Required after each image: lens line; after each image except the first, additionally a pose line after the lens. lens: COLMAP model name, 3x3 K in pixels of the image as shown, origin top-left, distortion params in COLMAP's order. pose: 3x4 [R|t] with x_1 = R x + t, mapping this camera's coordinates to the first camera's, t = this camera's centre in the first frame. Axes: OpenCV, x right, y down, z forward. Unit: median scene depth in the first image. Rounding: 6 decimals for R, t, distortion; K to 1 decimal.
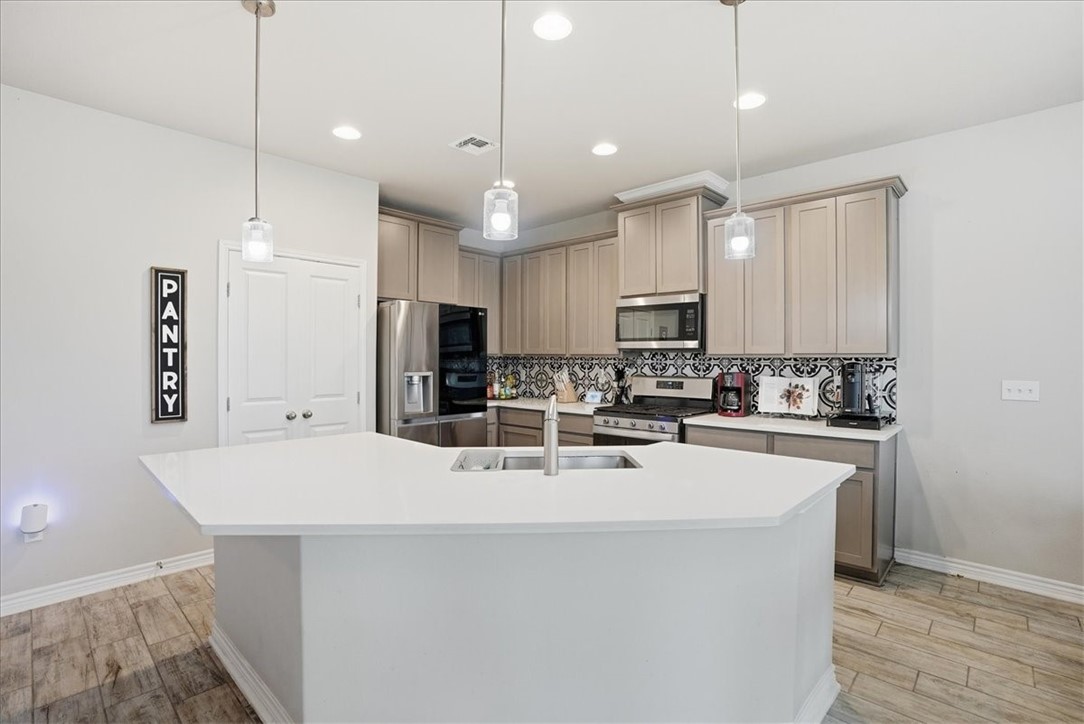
lens RADIAL K [[513.5, 0, 542.0], [0, 513.5, 362.0], [0, 0, 1]] dist [-0.072870, 0.030738]
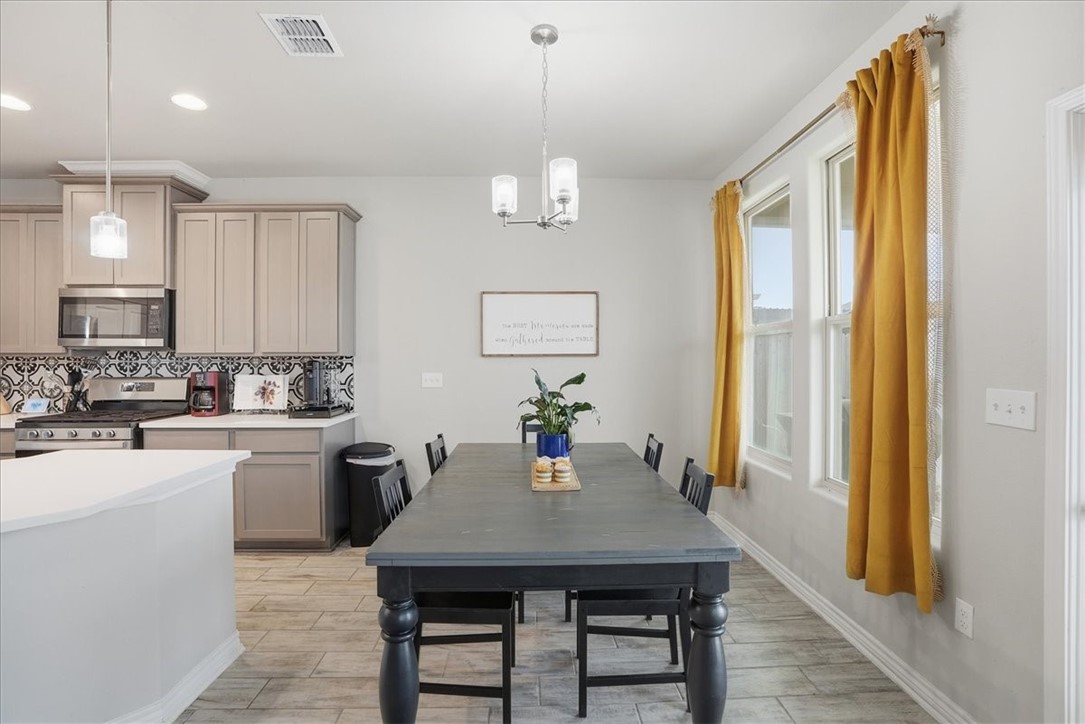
lens RADIAL K [[508.4, 0, 543.8], [0, 508.4, 358.5], [0, 0, 1]] dist [-0.070972, 0.028971]
pose [[0.701360, -0.006040, 0.712781, 0.149050], [0.008801, 0.999961, -0.000187, 0.001084], [-0.712753, 0.006405, 0.701386, -0.140345]]
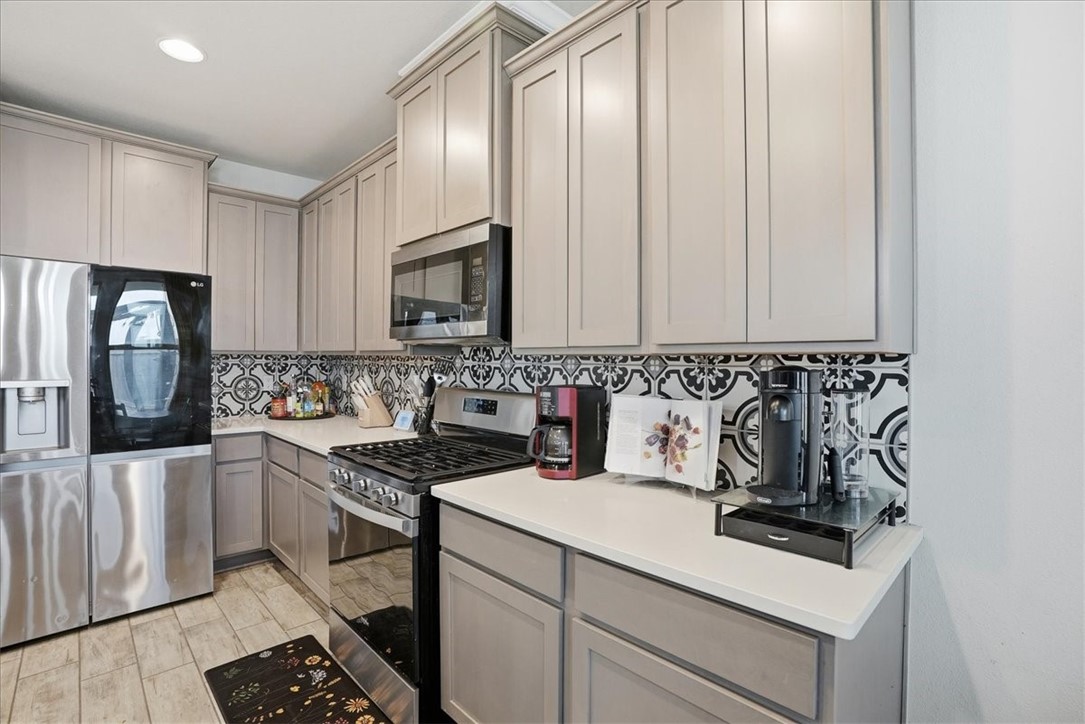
lens RADIAL K [[508.4, 0, 543.8], [0, 508.4, 358.5], [0, 0, 1]] dist [-0.070972, 0.028971]
pose [[0.998970, 0.001250, -0.045362, 0.379509], [-0.001666, 0.999957, -0.009138, -0.000859], [0.045349, 0.009204, 0.998929, 0.515368]]
